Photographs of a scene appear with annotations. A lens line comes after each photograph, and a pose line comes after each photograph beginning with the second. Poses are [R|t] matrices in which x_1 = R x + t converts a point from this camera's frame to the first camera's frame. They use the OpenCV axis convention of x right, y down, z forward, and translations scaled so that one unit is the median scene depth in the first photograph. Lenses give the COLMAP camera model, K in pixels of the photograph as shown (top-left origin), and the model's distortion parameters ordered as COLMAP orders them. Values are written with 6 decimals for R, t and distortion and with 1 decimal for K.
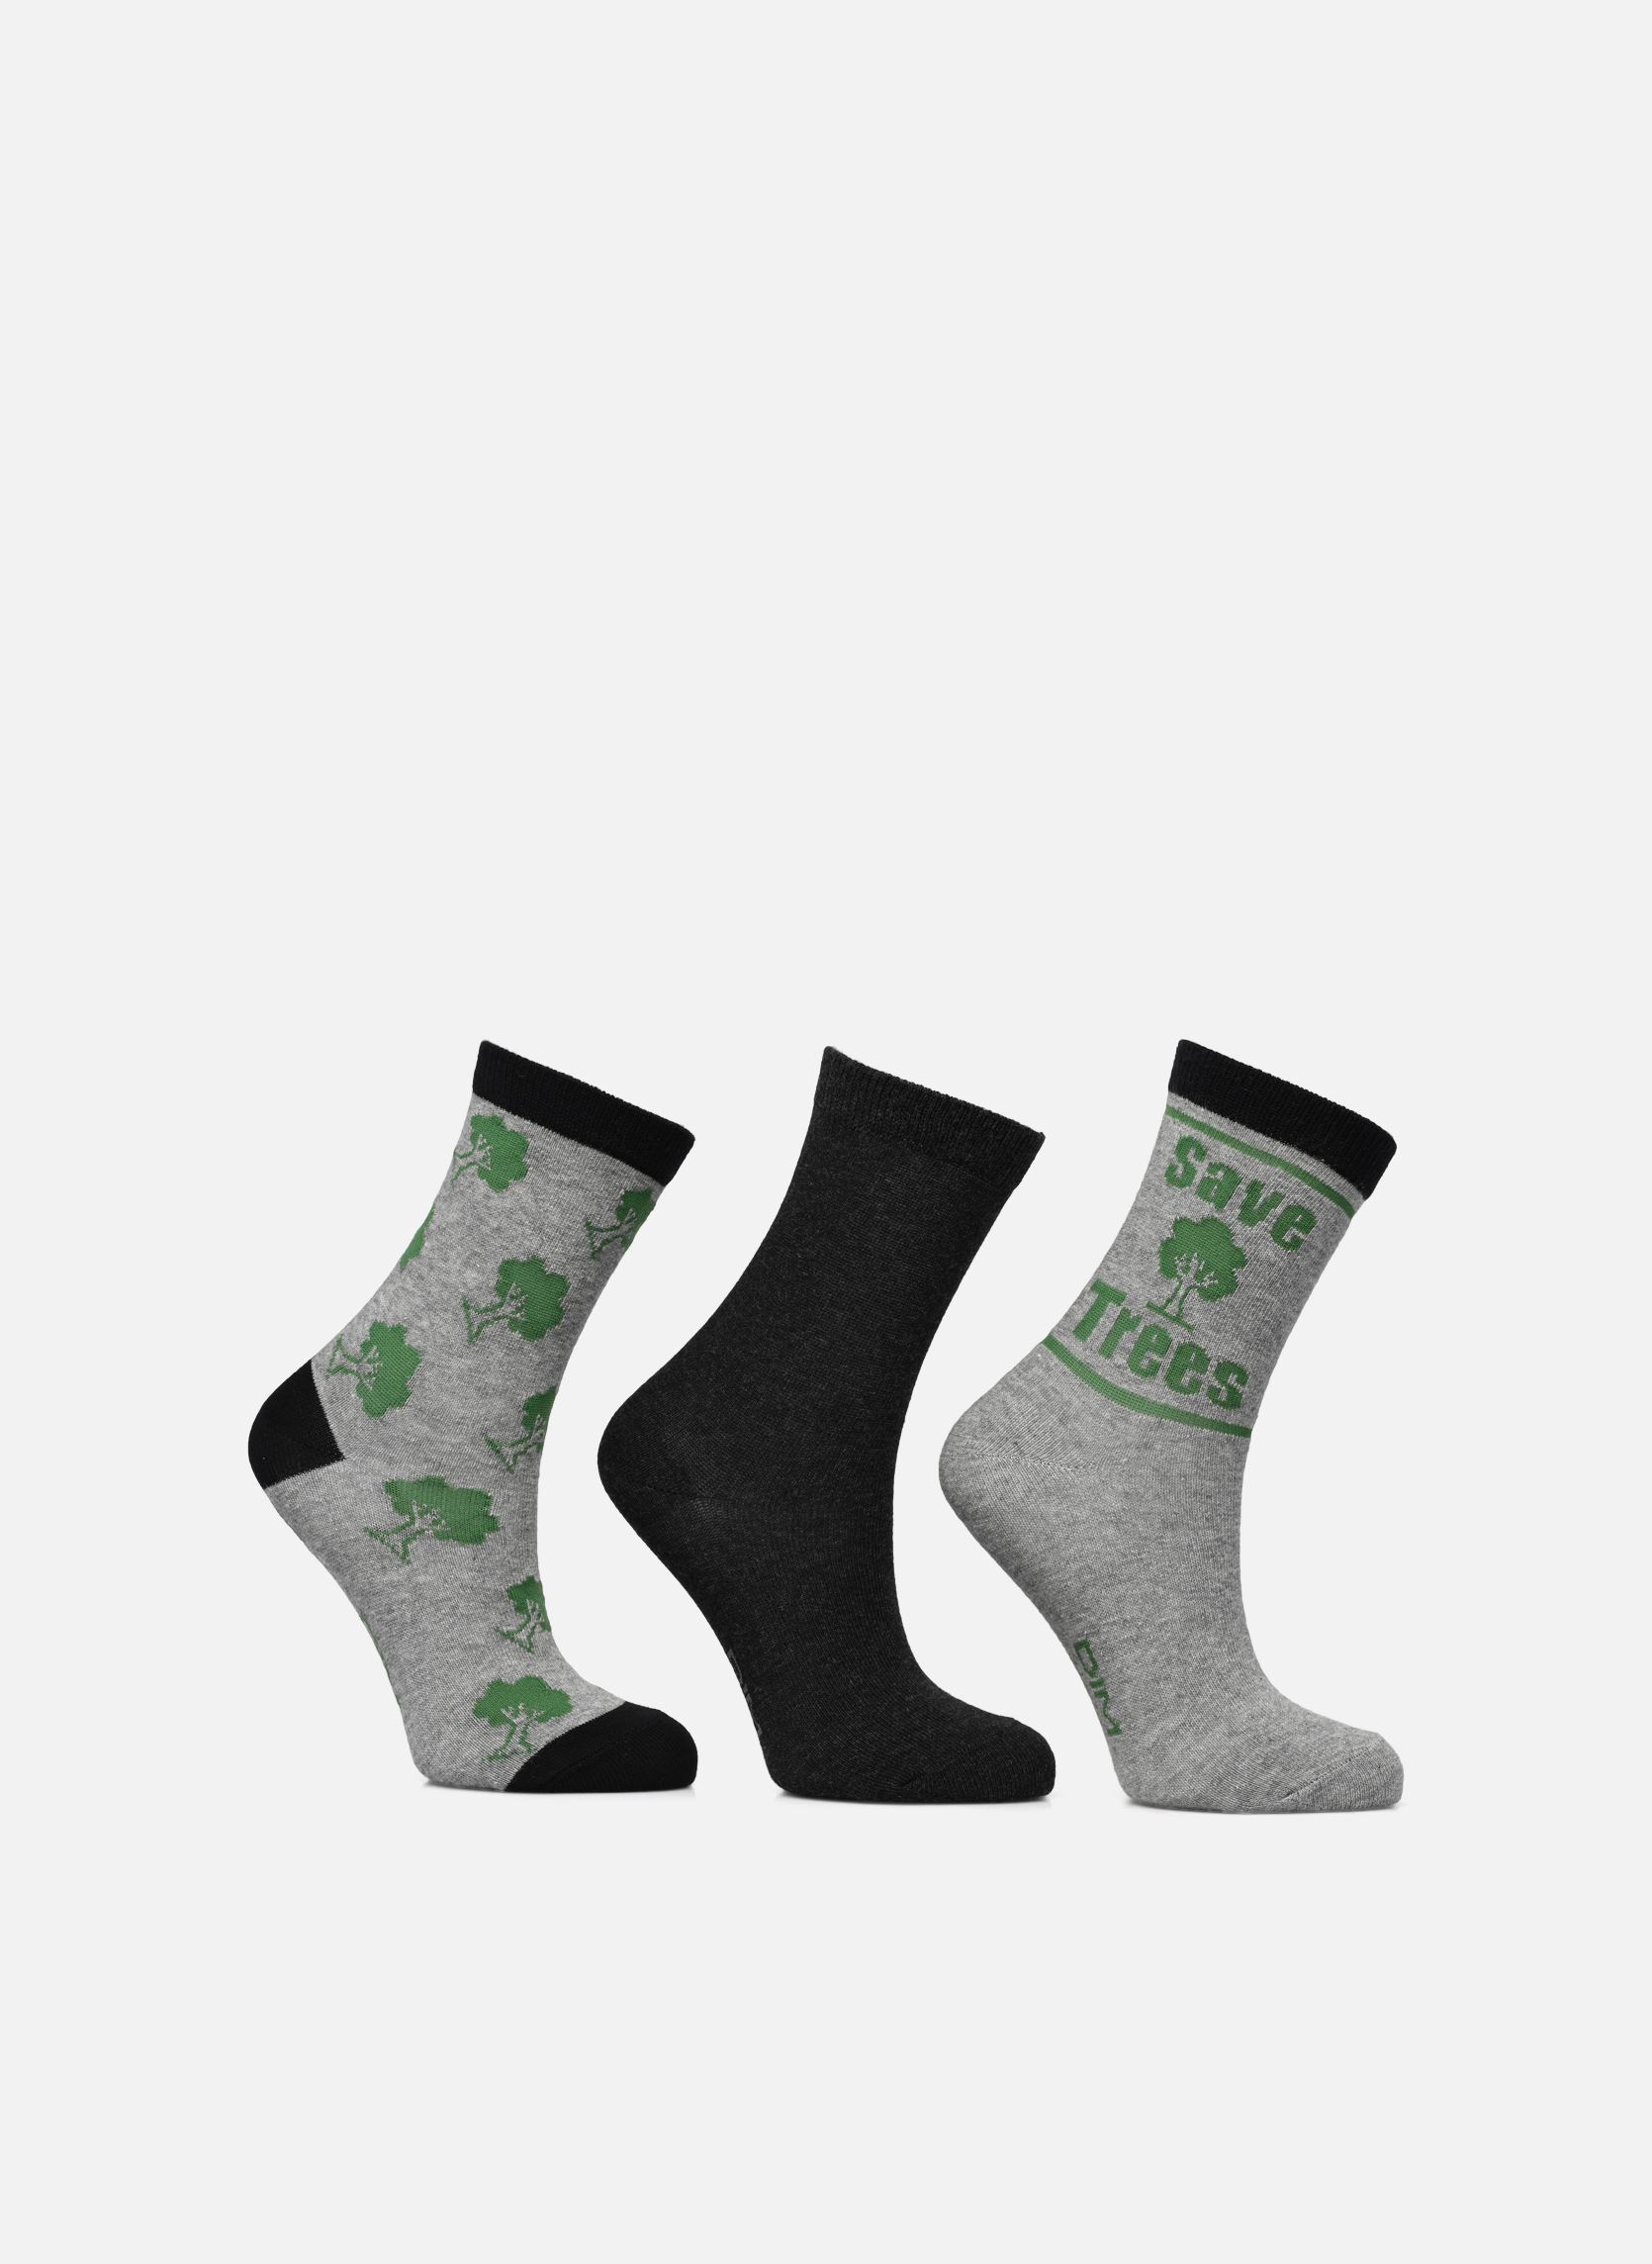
lens RADIAL K [[9157.2, 0, 825.9], [0, 9157.2, 1132.4], [0, 0, 1]] dist [-0.163332, 0.000000]
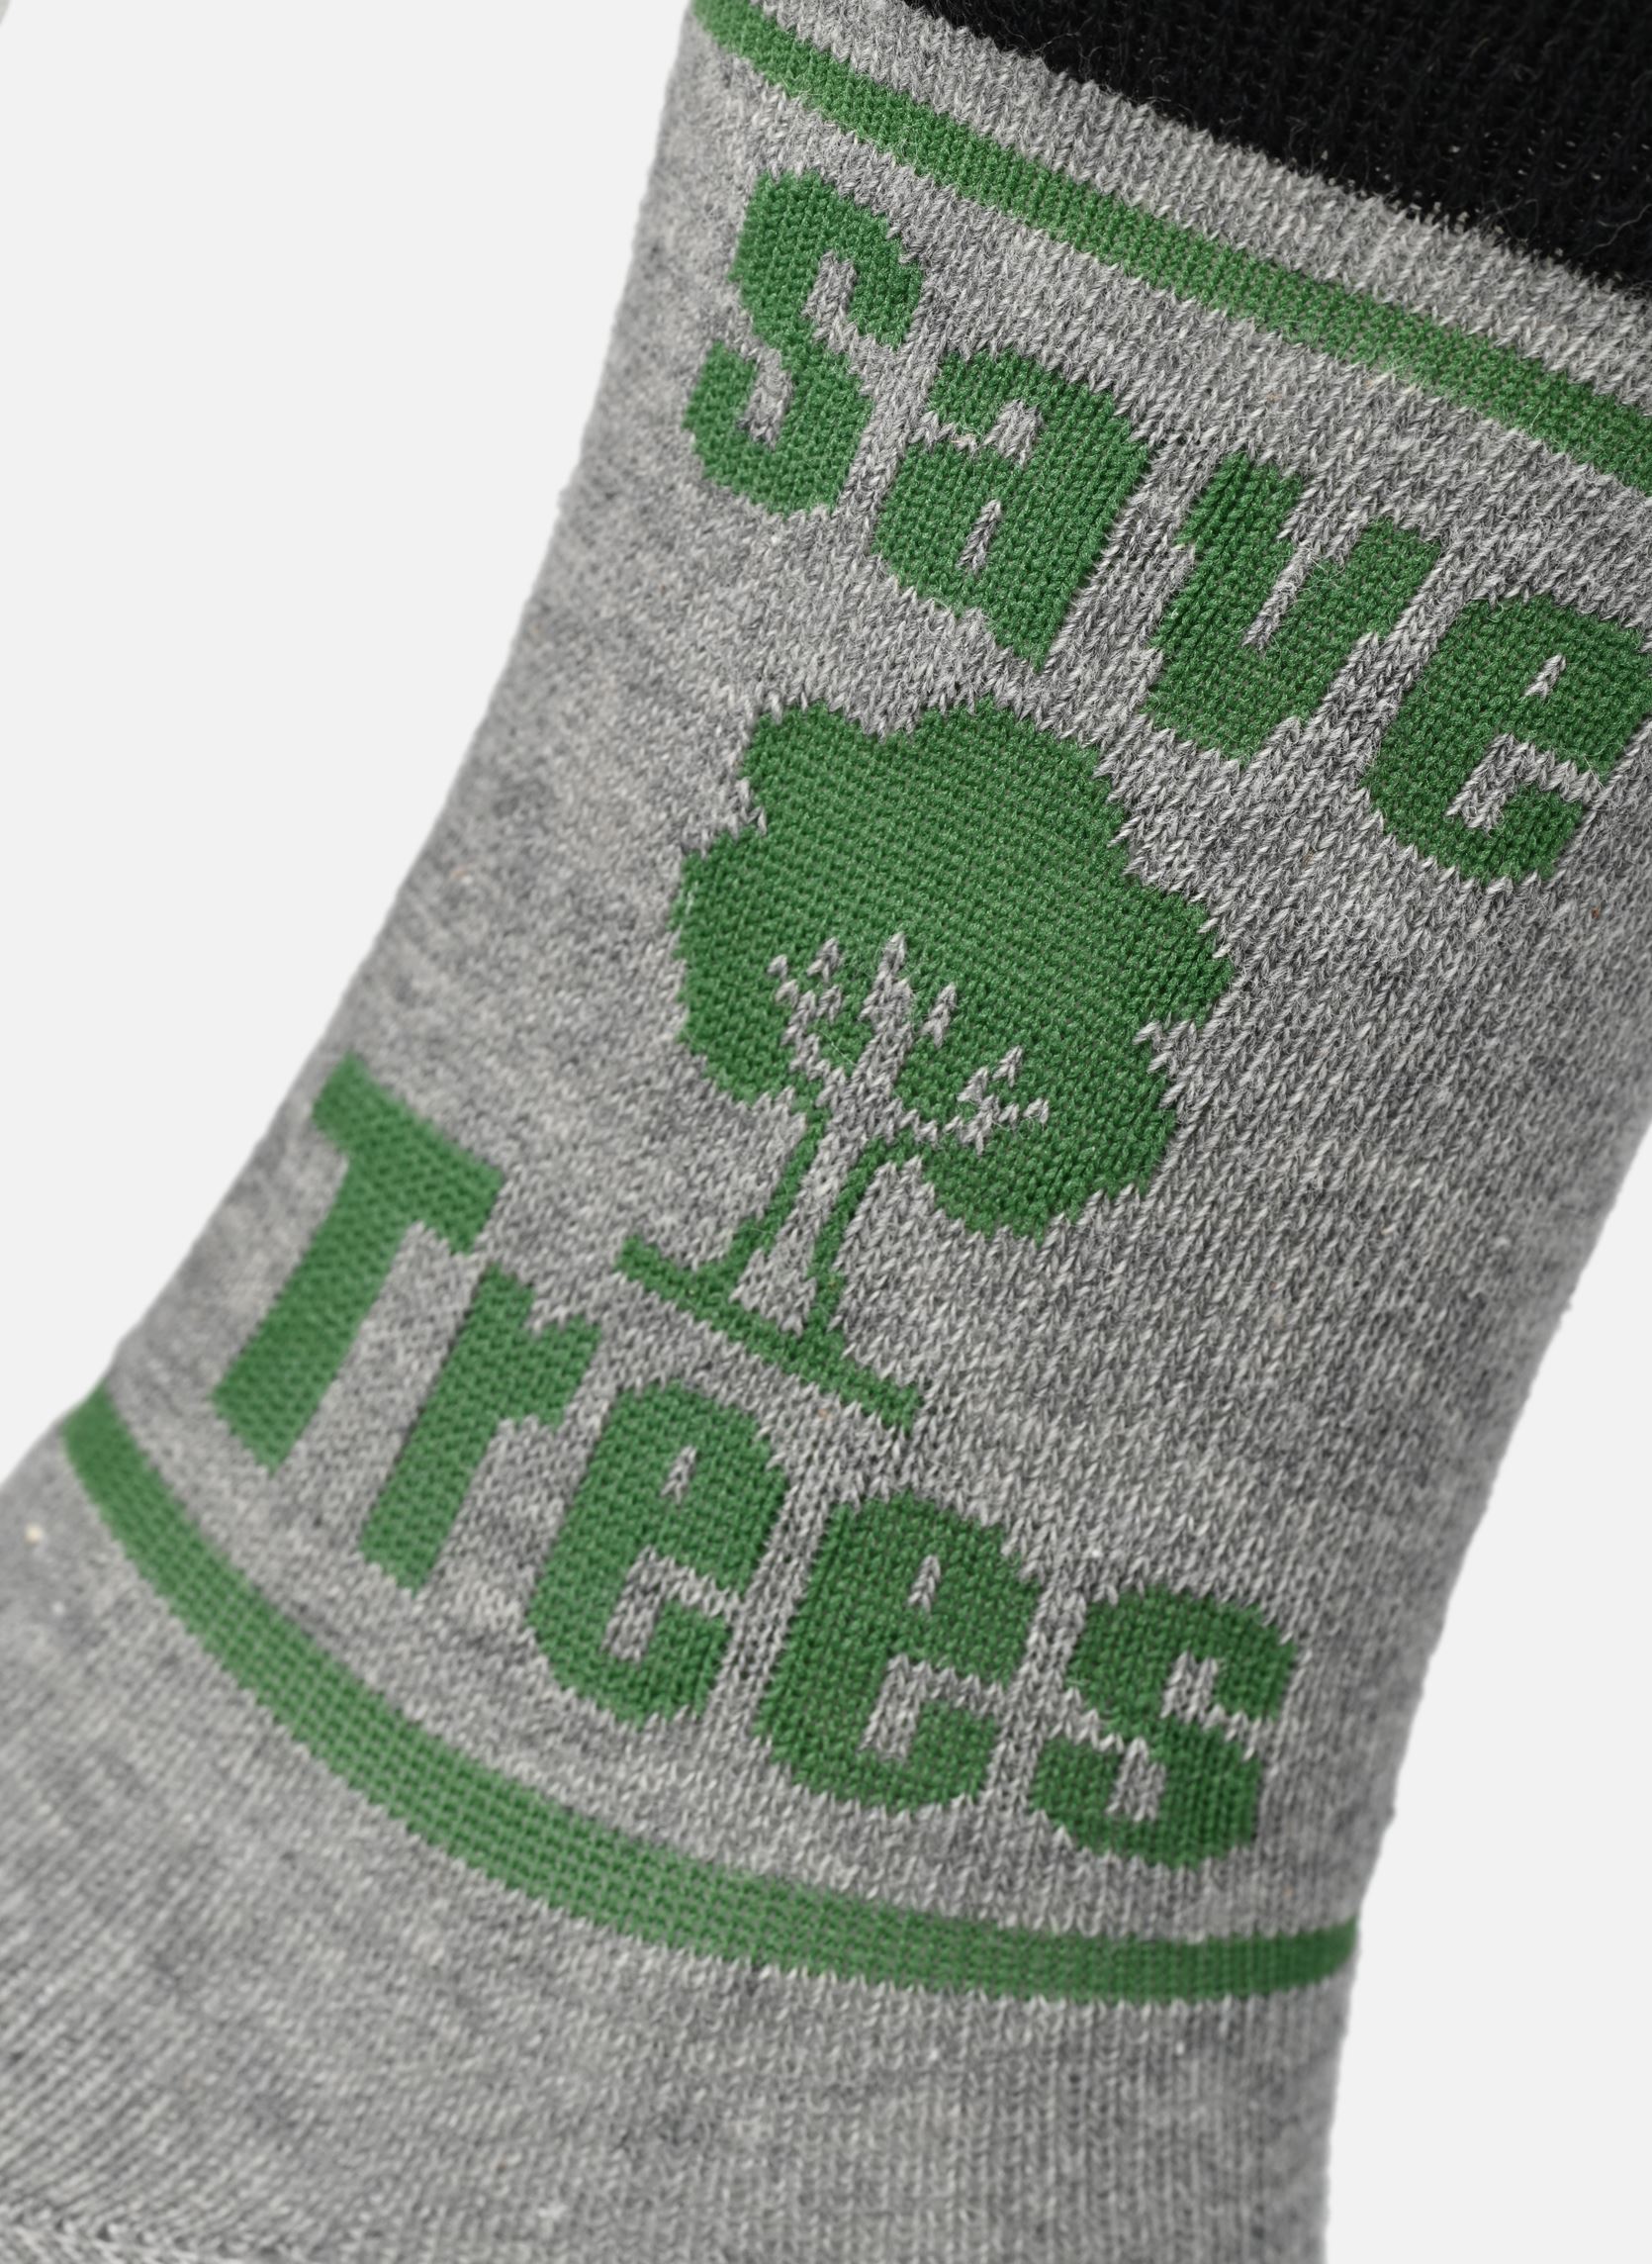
lens RADIAL K [[9157.2, 0, 826.0], [0, 9157.2, 1131.3], [0, 0, 1]] dist [-0.163332, 0.000000]
pose [[0.994254, -0.056184, -0.091120, 0.053137], [0.073842, 0.976224, 0.203797, -0.015238], [0.077503, -0.209354, 0.974764, 0.847345]]
